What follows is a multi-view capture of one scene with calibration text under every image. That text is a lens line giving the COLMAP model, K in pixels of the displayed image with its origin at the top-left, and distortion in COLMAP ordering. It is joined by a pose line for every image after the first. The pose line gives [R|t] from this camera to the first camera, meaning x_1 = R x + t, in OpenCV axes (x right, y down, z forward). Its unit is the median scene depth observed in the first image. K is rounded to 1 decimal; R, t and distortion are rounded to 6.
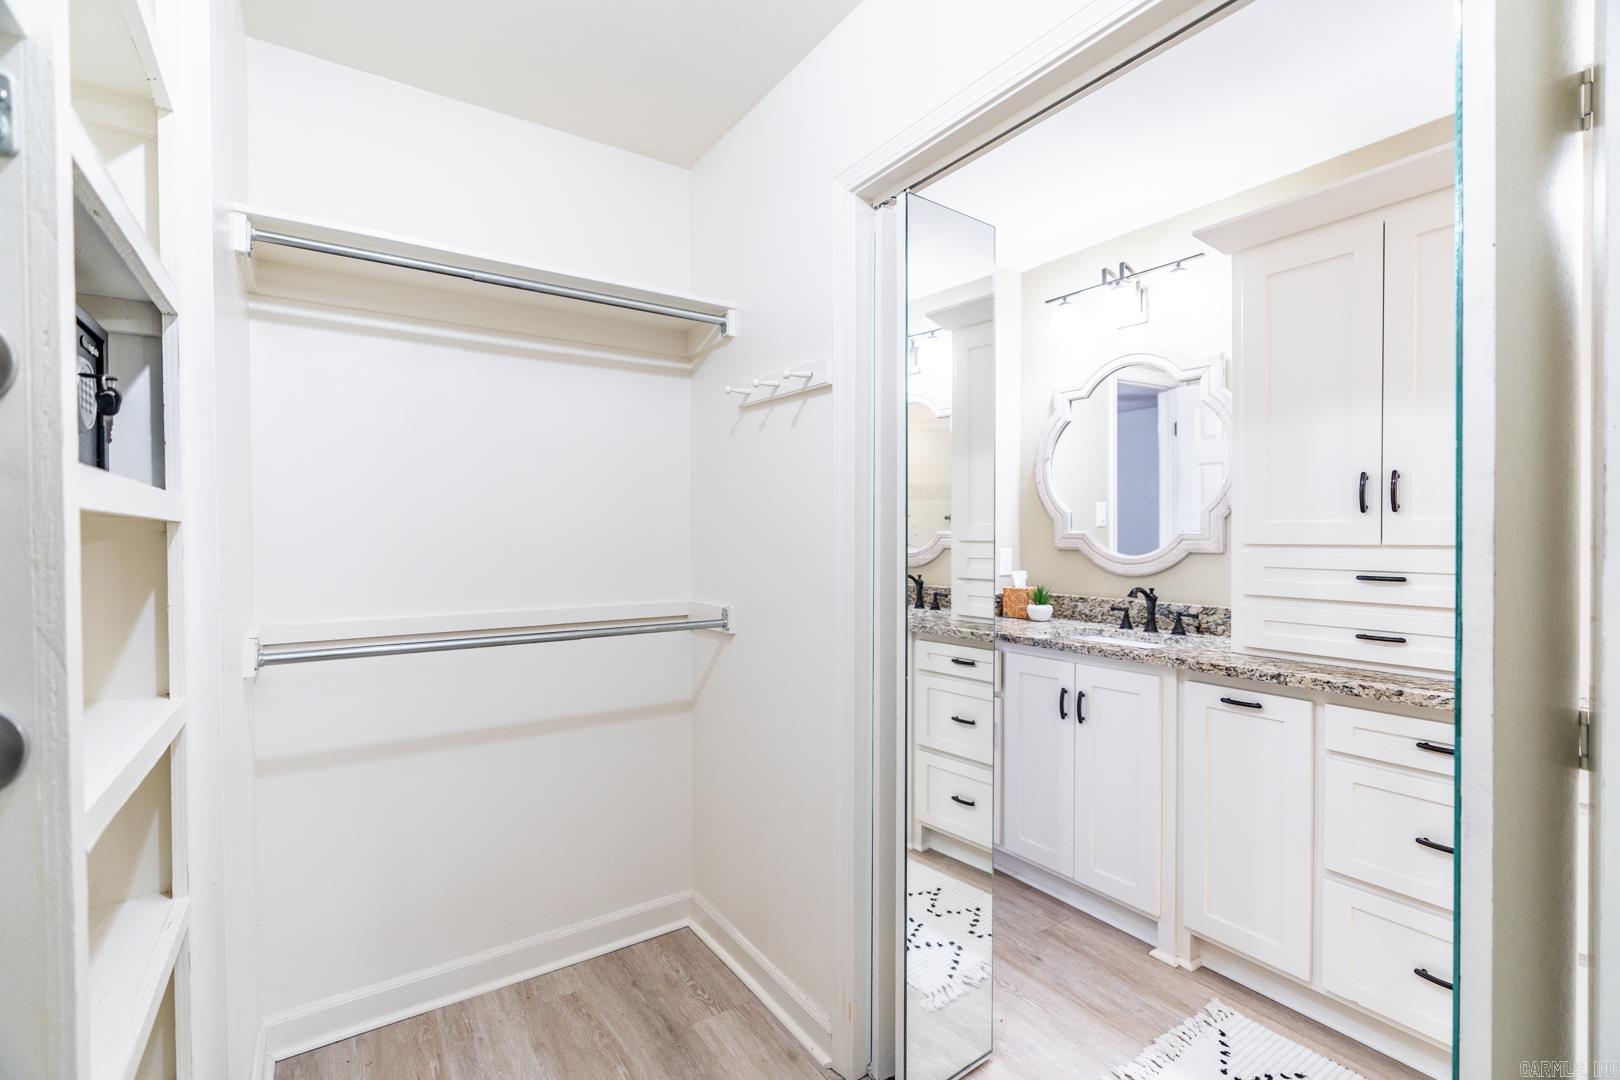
lens RADIAL K [[729.6, 0, 810.0], [0, 729.6, 540.0], [0, 0, 1]] dist [-0.016352, 0.012846]
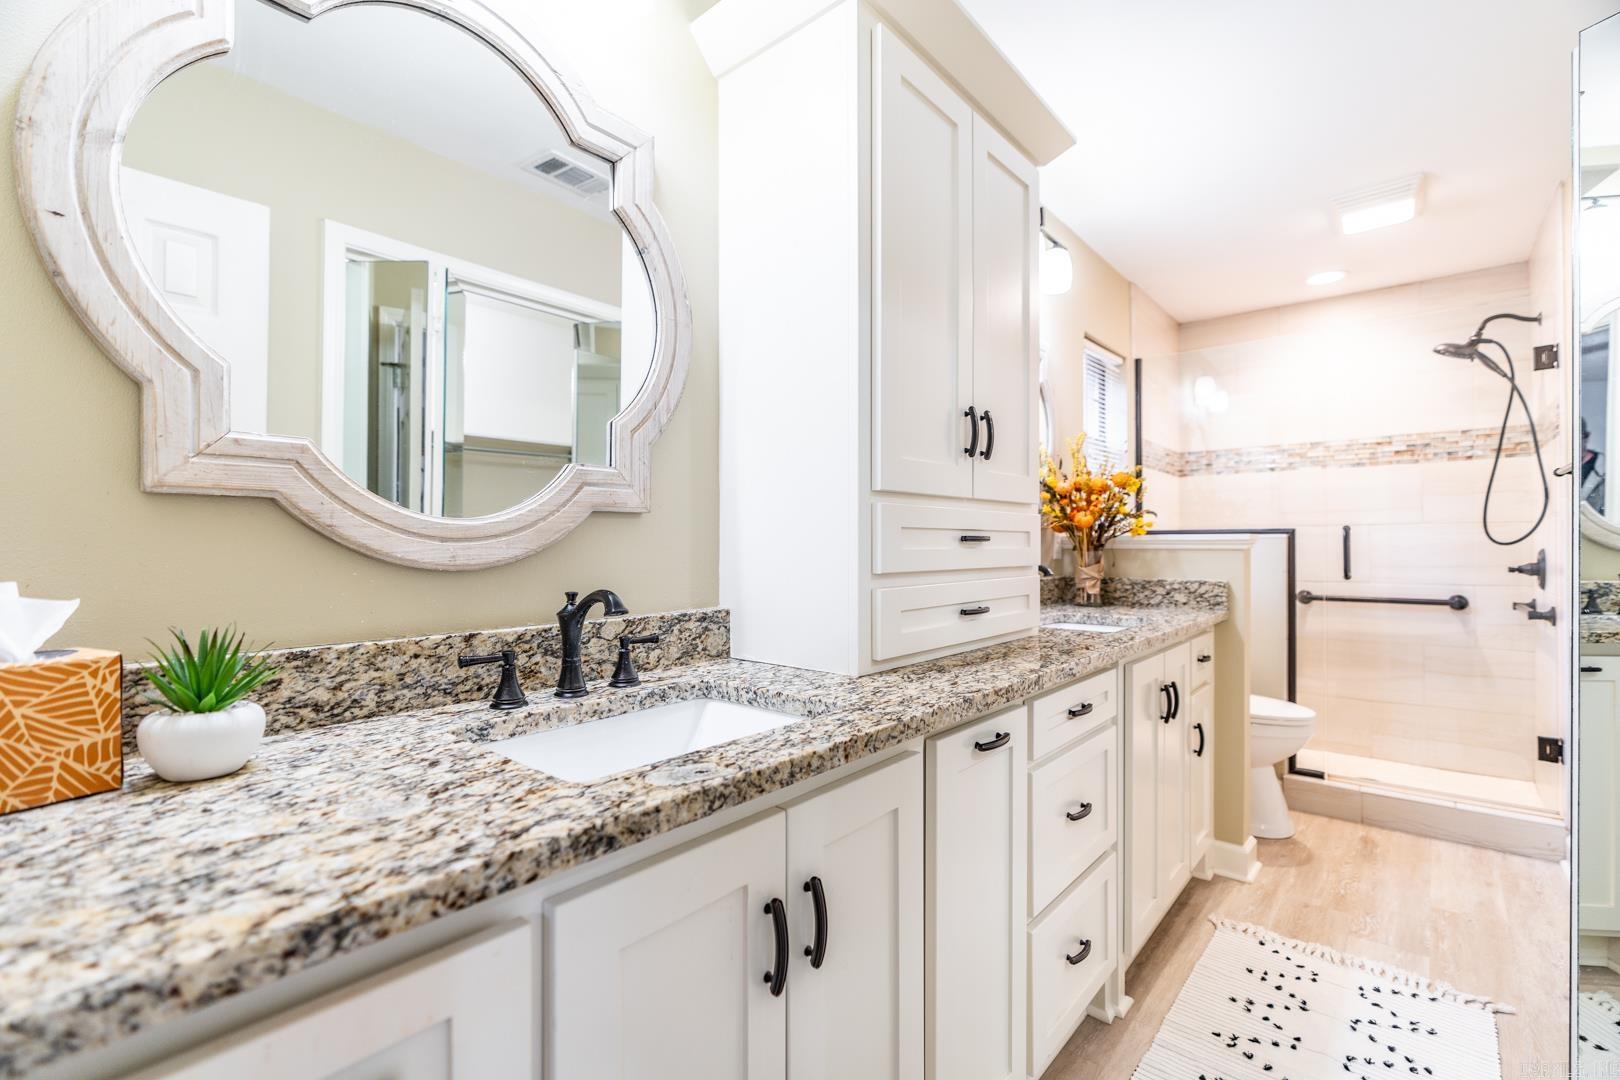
lens RADIAL K [[729.6, 0, 810.0], [0, 729.6, 540.0], [0, 0, 1]] dist [-0.016352, 0.012846]
pose [[-0.265185, 0.002238, 0.964195, 0.018271], [0.009236, 0.999957, 0.000219, 0.032974], [-0.964153, 0.008964, -0.265194, 0.879540]]
